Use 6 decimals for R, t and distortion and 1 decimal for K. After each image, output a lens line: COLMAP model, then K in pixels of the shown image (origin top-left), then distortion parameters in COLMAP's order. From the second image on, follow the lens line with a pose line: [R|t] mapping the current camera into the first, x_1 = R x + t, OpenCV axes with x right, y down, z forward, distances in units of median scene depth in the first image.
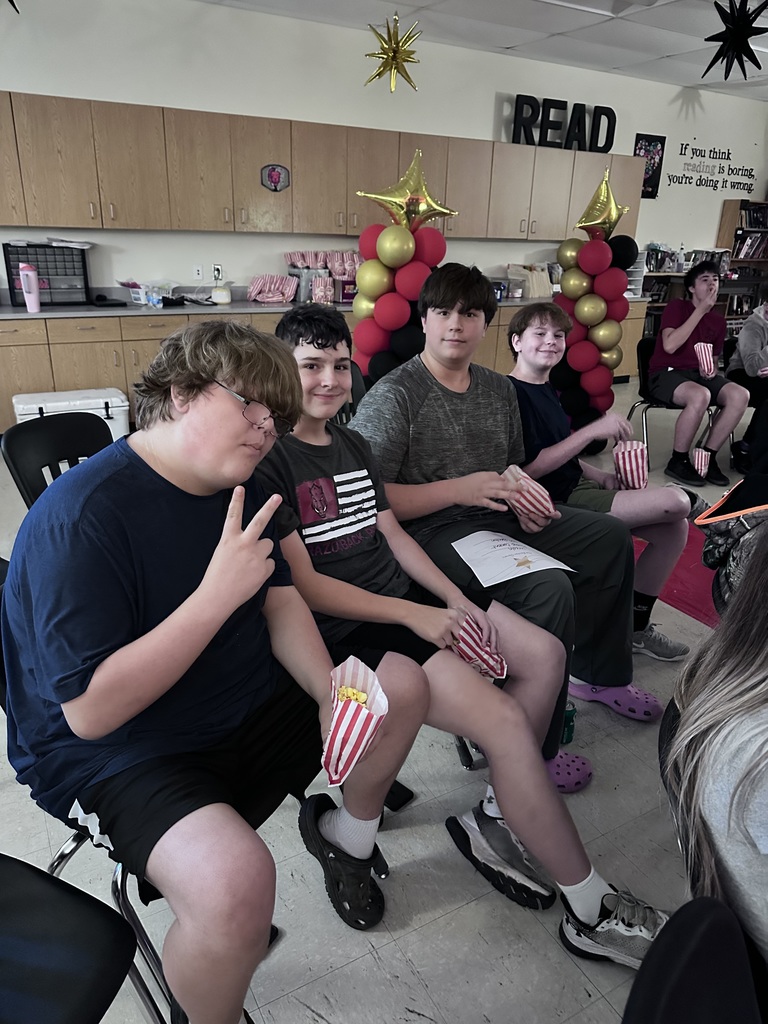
lens RADIAL K [[728.7, 0, 392.4], [0, 728.7, 512.8], [0, 0, 1]] dist [0.031045, -0.036966]
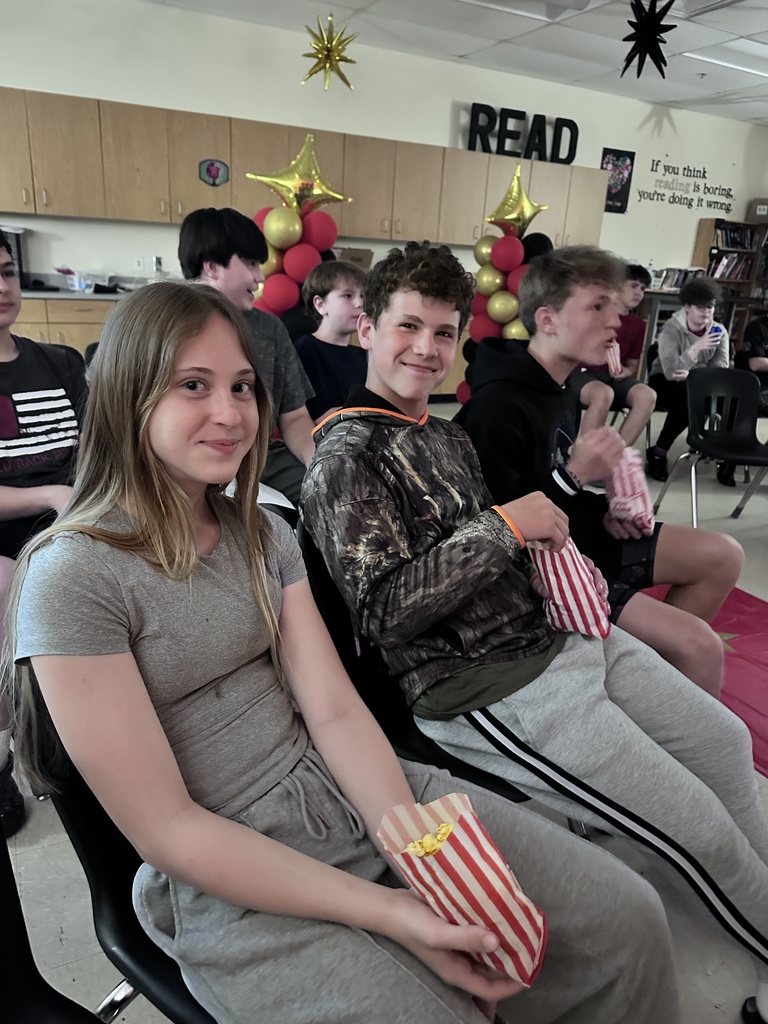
lens RADIAL K [[728.7, 0, 381.9], [0, 728.7, 516.1], [0, 0, 1]] dist [0.031045, -0.036966]
pose [[0.997833, 0.047025, -0.046011, 0.116743], [-0.048335, 0.998445, -0.027789, 0.030184], [0.044633, 0.029953, 0.998554, 0.005434]]
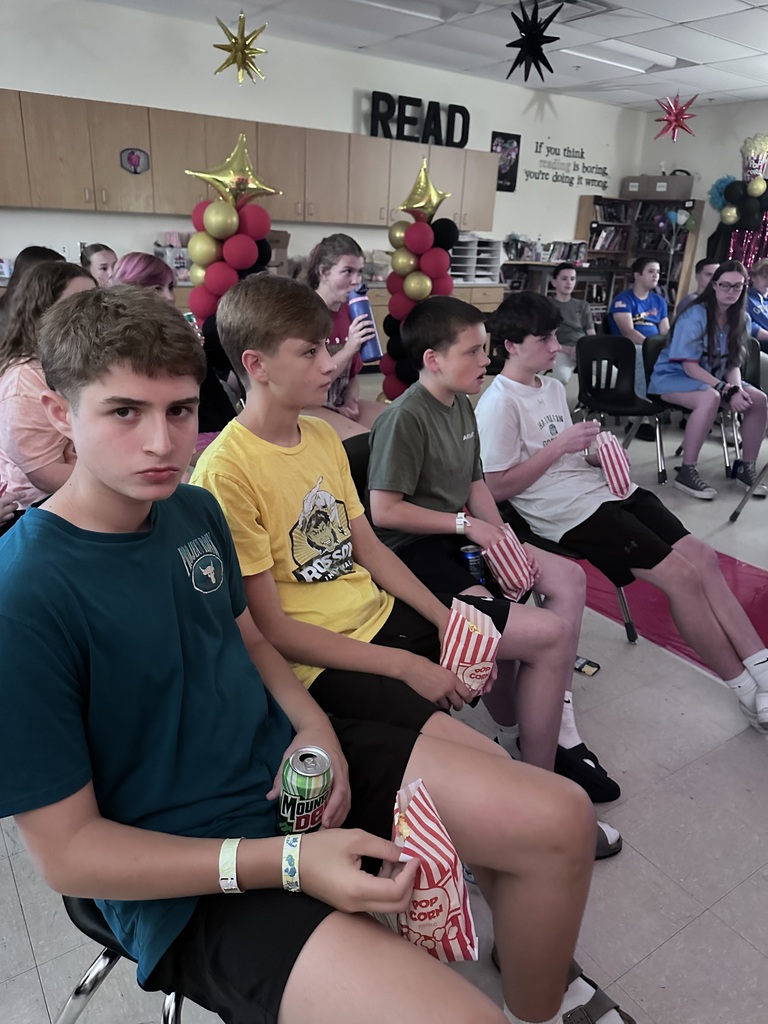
lens RADIAL K [[728.7, 0, 376.8], [0, 728.7, 508.0], [0, 0, 1]] dist [0.031045, -0.036966]
pose [[0.996969, -0.012382, 0.076803, 0.084094], [0.012566, 0.999919, -0.001904, 0.044193], [-0.076773, 0.002863, 0.997044, -0.072459]]
